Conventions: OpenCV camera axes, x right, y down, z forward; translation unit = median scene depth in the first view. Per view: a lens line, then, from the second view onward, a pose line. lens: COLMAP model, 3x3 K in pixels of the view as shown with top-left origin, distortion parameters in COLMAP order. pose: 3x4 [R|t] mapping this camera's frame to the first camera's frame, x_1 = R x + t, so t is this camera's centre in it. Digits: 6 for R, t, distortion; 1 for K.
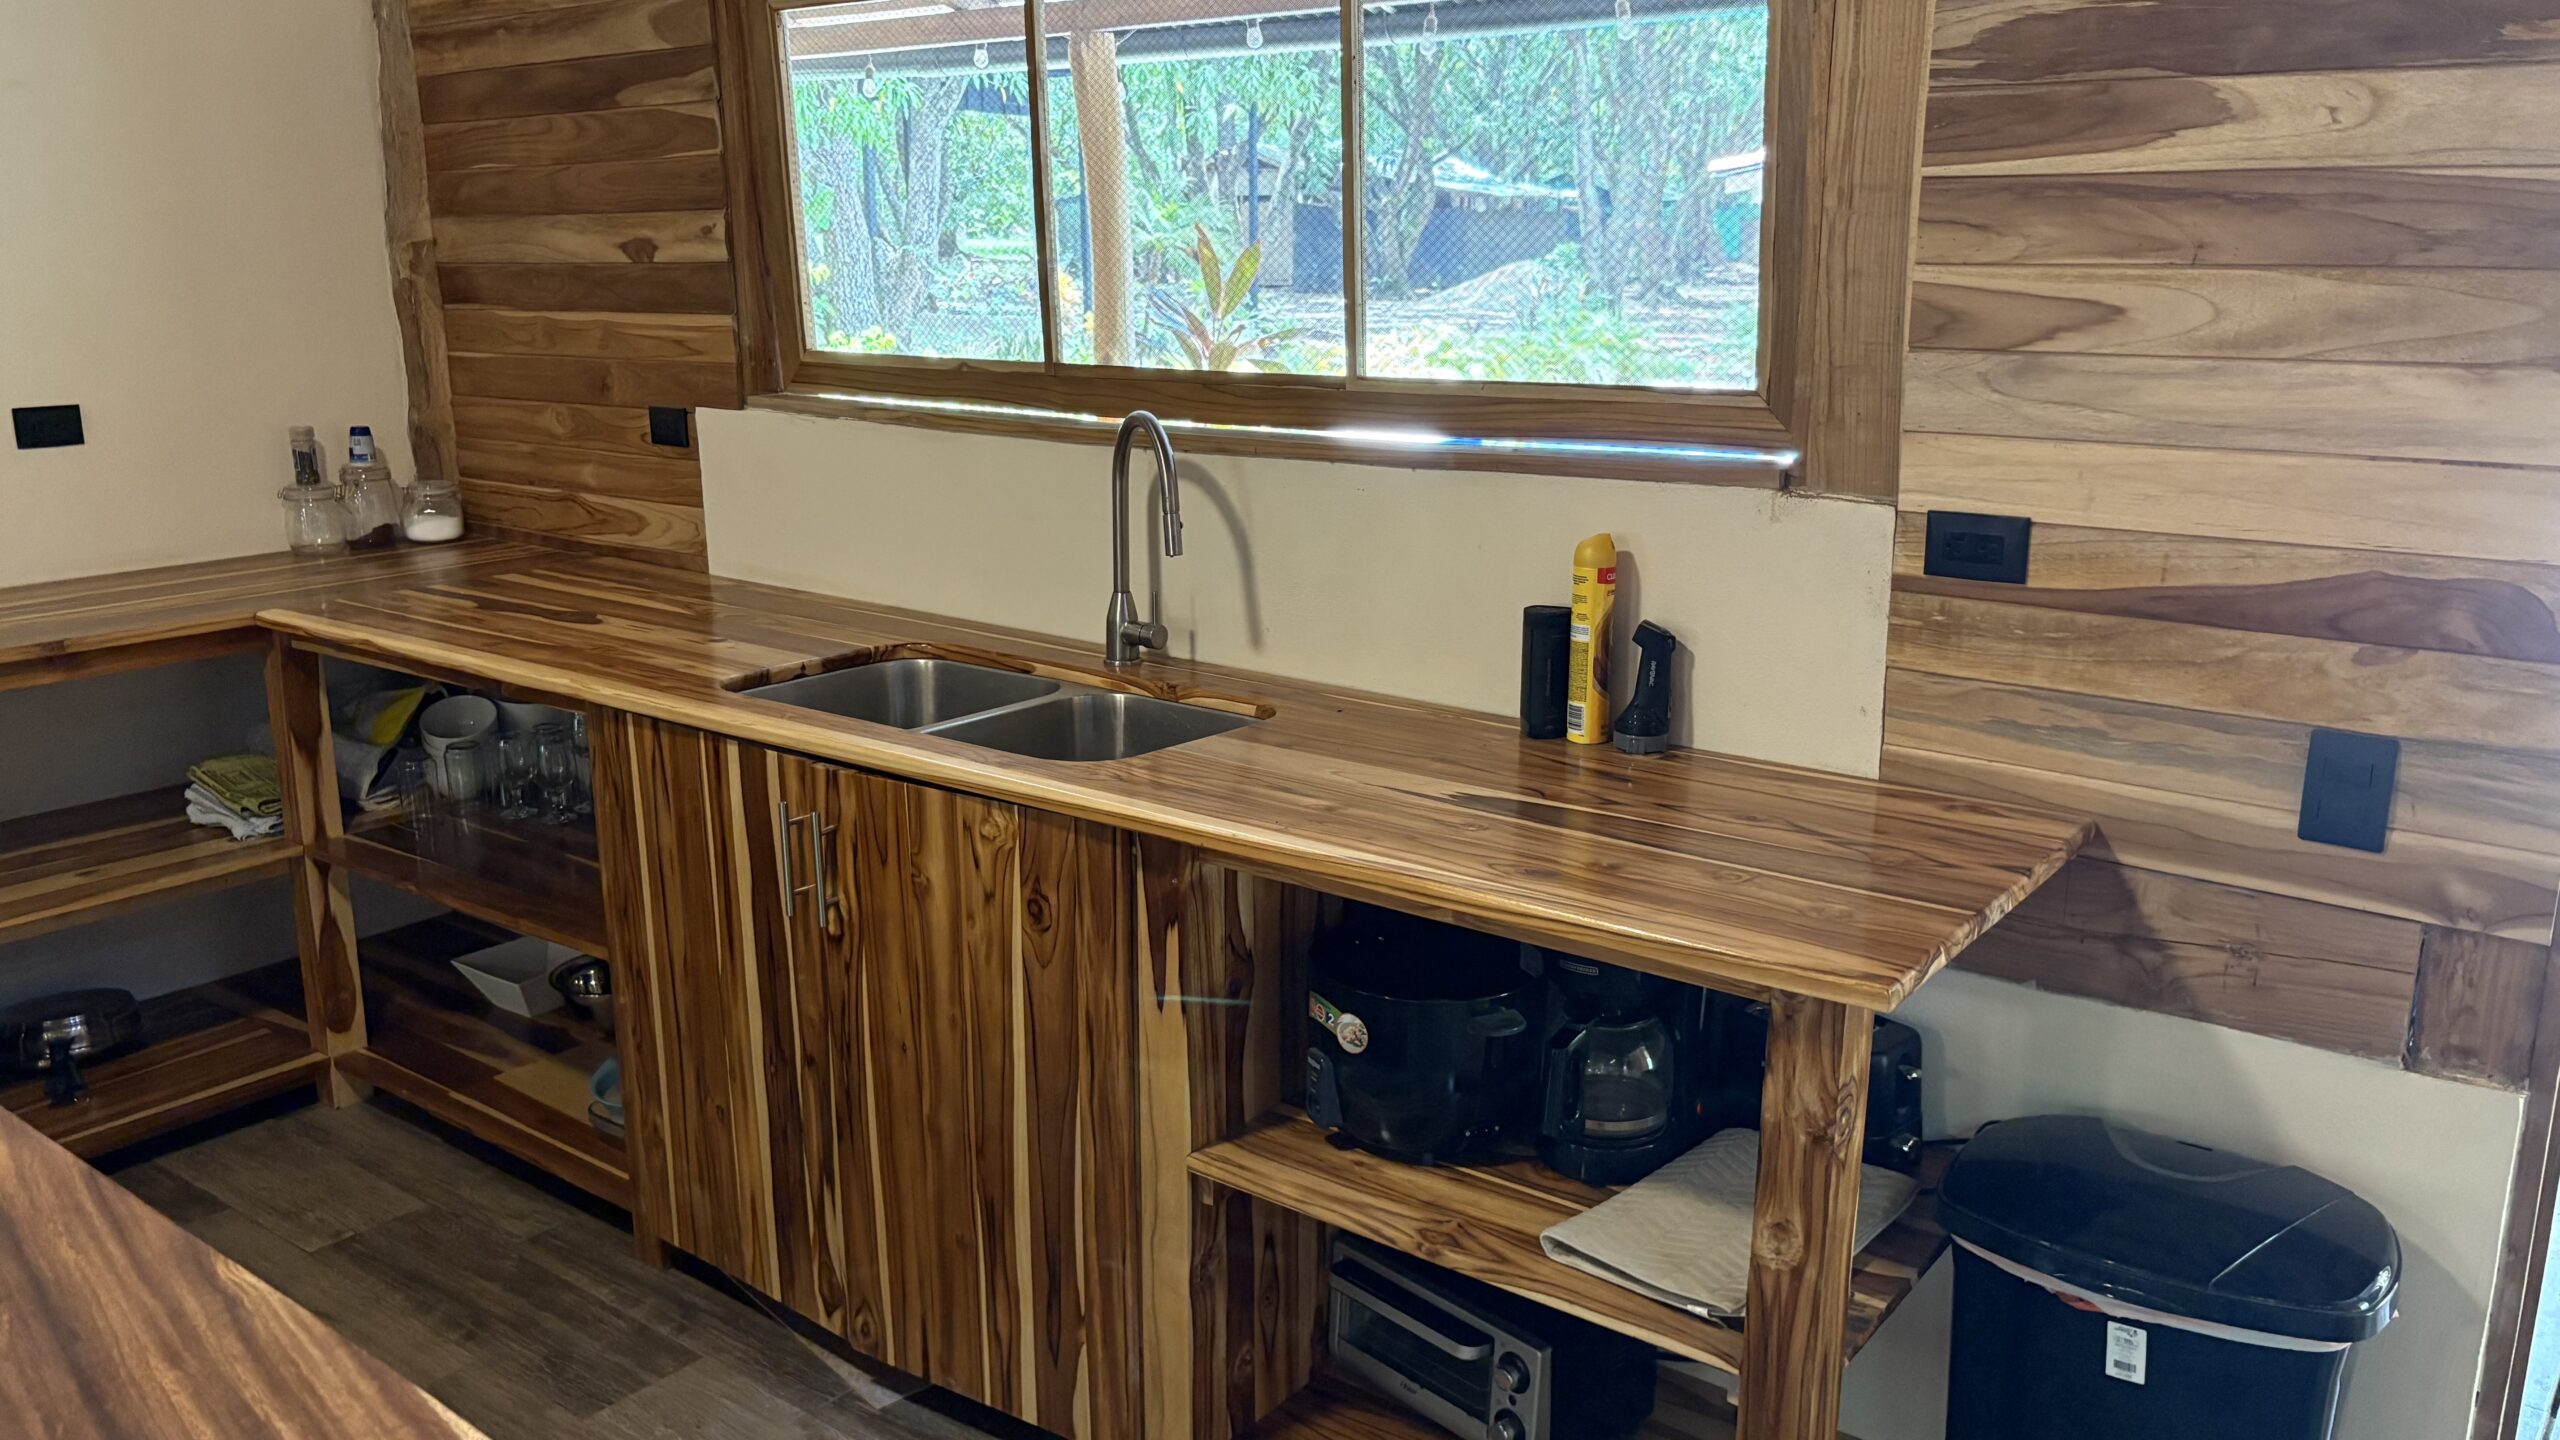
lens RADIAL K [[1935.5, 0, 1293.2], [0, 1935.5, 724.3], [0, 0, 1]] dist [0.019897, -0.003326]
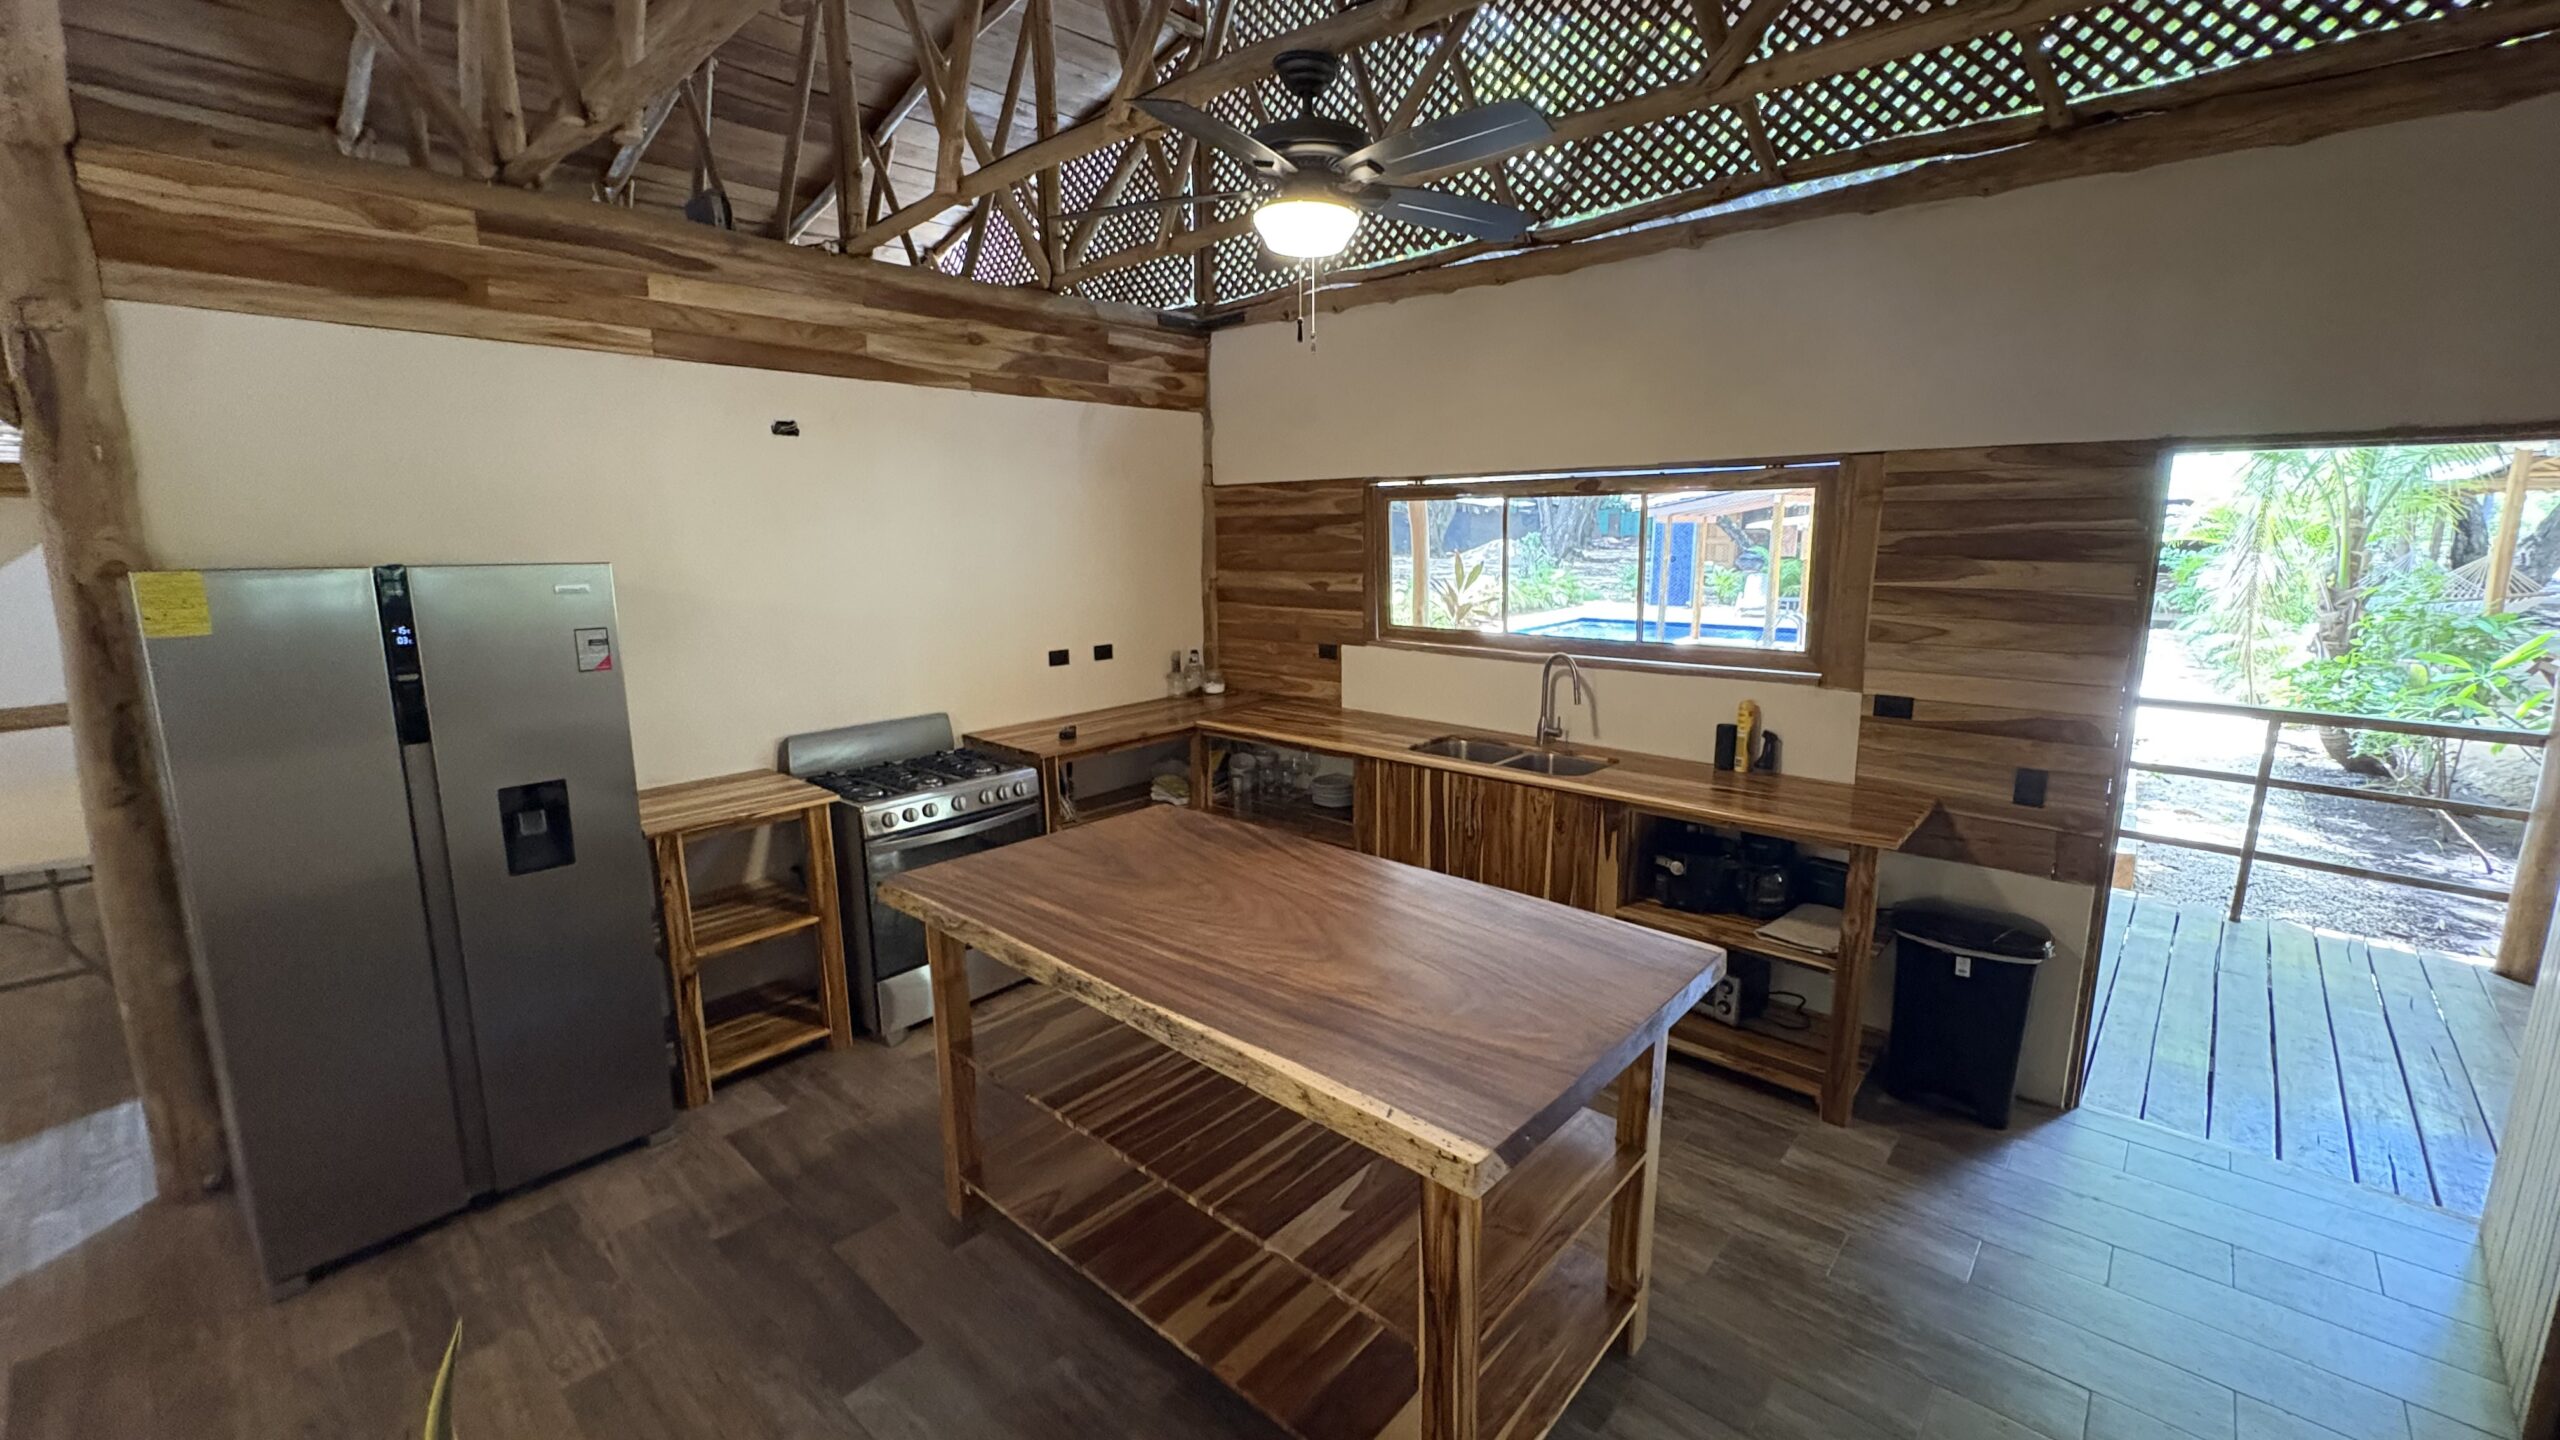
lens RADIAL K [[1023.3, 0, 1280.0], [0, 1023.3, 720.0], [0, 0, 1]] dist [0.000097, -0.000149]
pose [[0.997006, 0.006945, -0.077016, -0.424167], [-0.011128, 0.998478, -0.054015, 0.022513], [0.076524, 0.054710, 0.995566, -0.580177]]
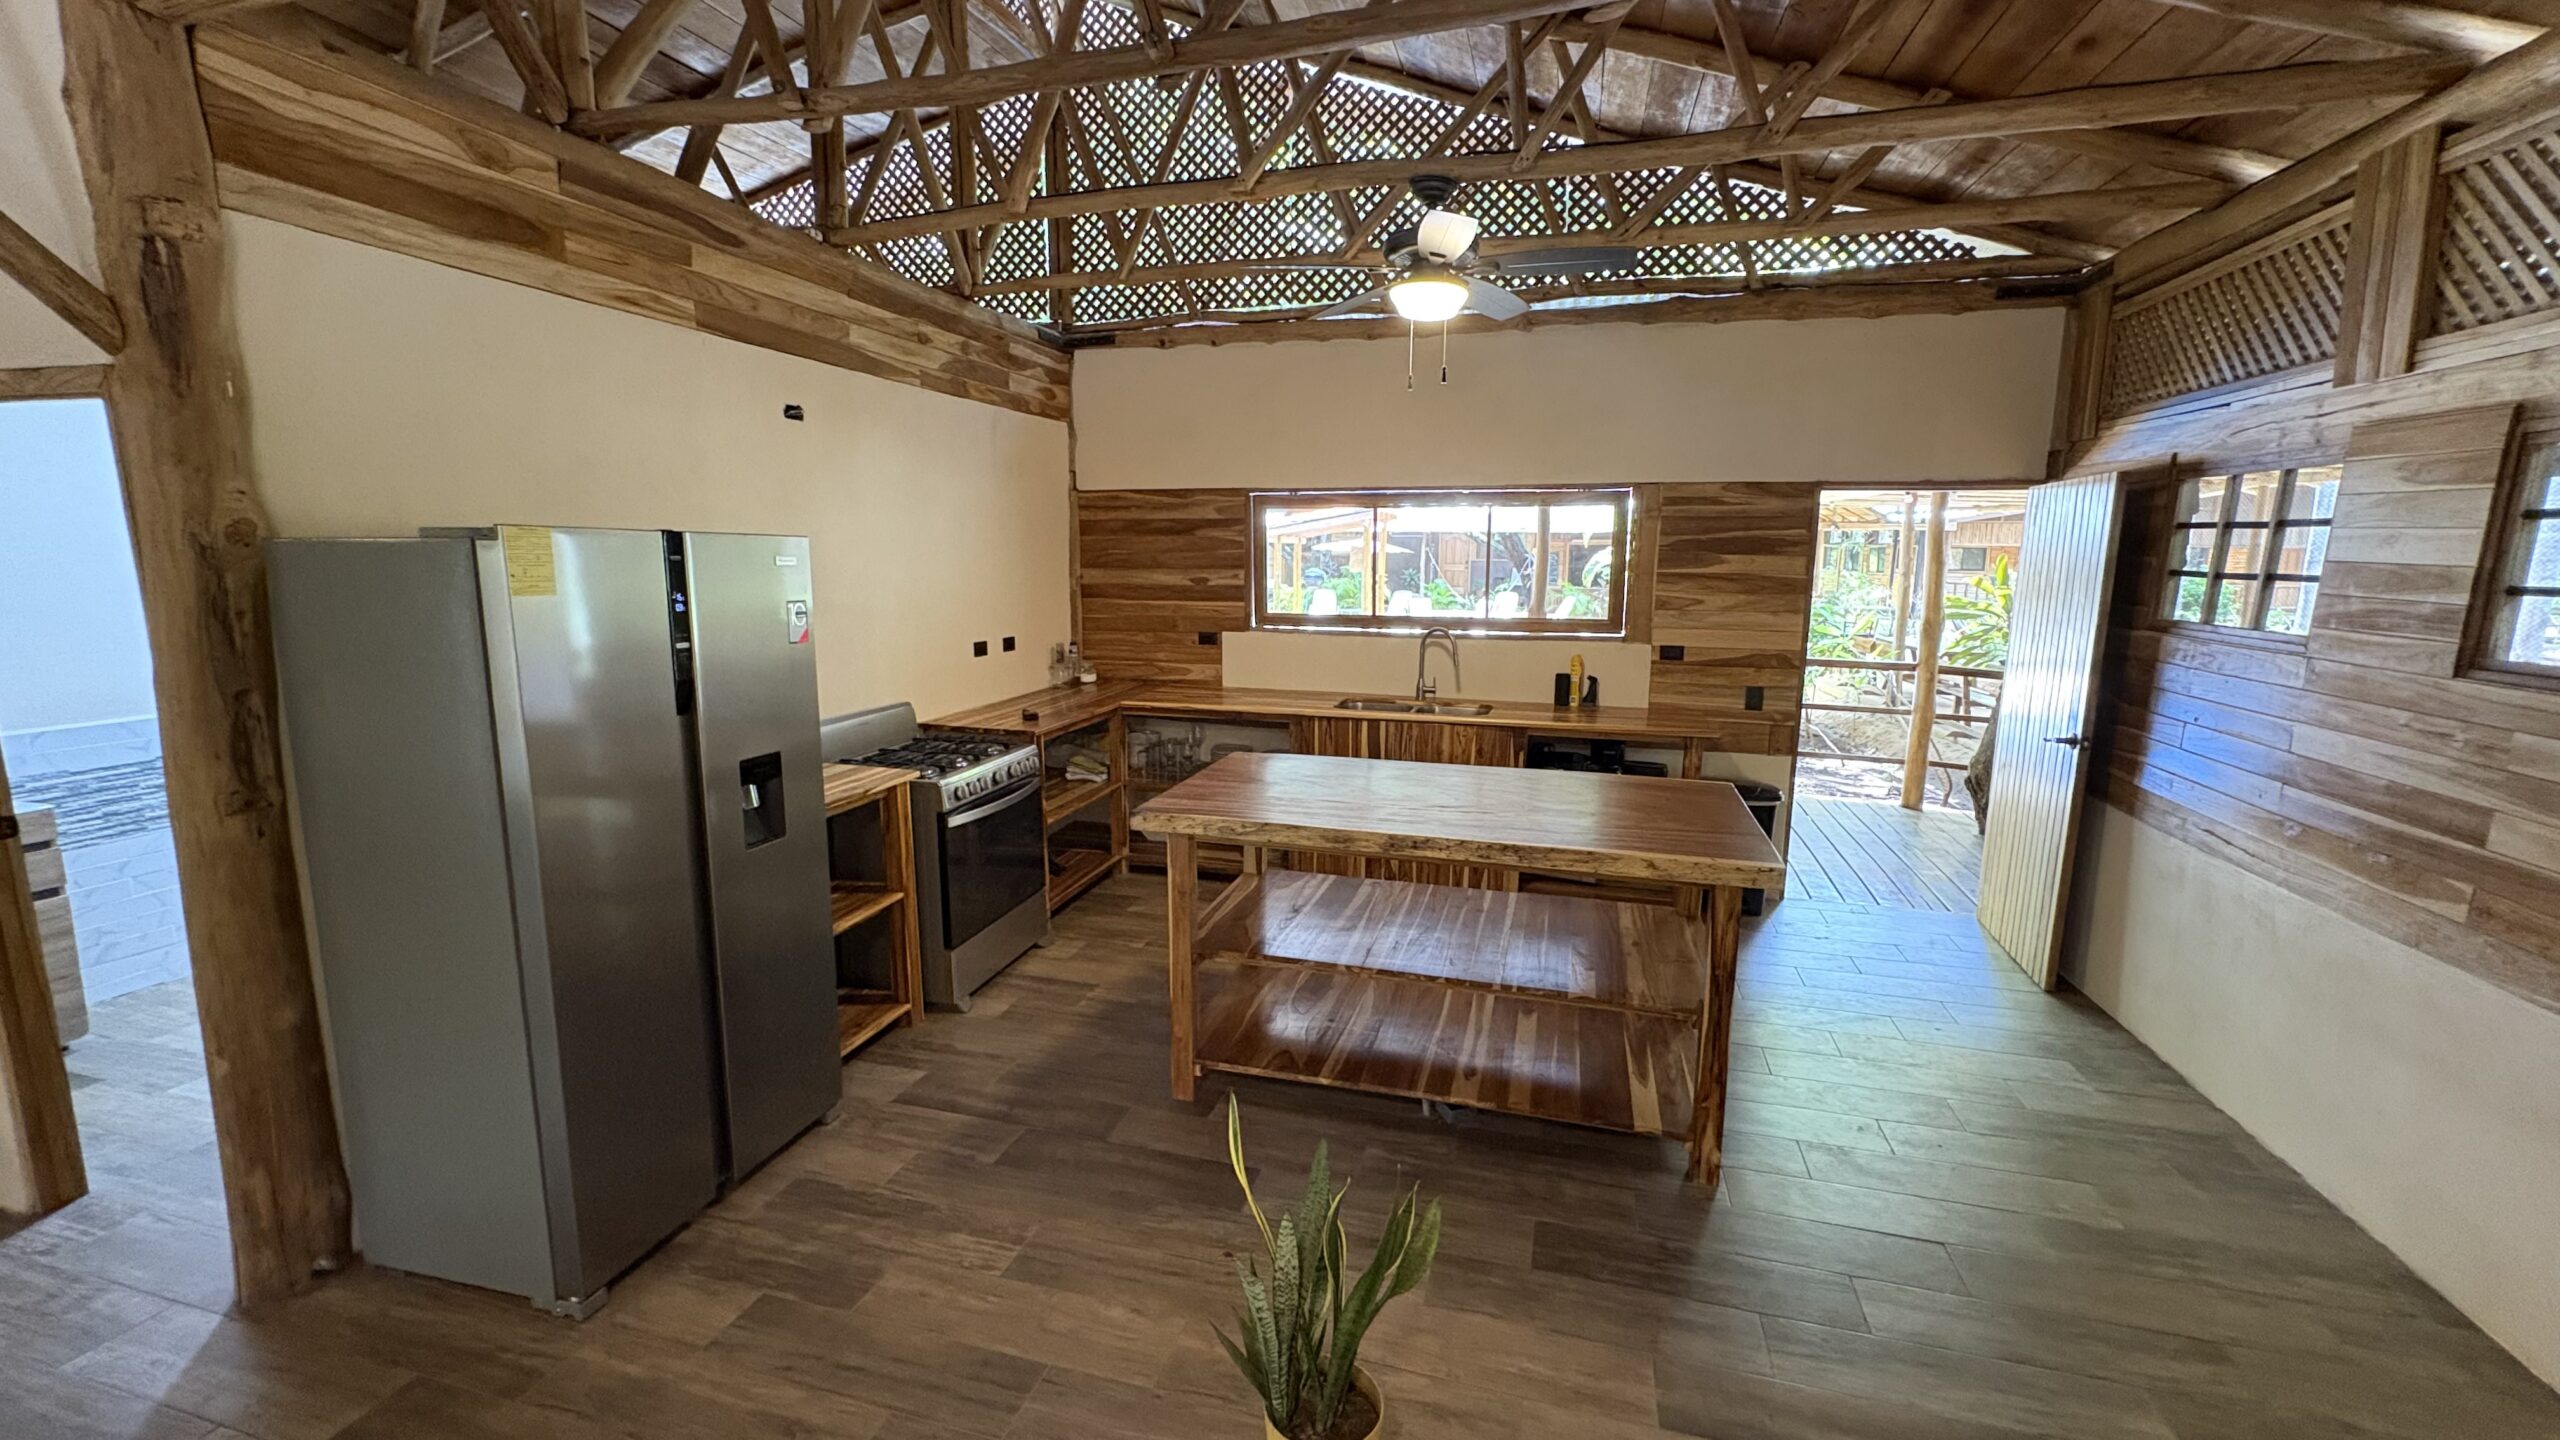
lens RADIAL K [[1023.3, 0, 1280.0], [0, 1023.3, 720.0], [0, 0, 1]] dist [0.000097, -0.000149]
pose [[0.928128, -0.054171, 0.368300, -1.232750], [0.081887, 0.994832, -0.060035, 0.118061], [-0.363144, 0.085879, 0.927767, -0.769119]]
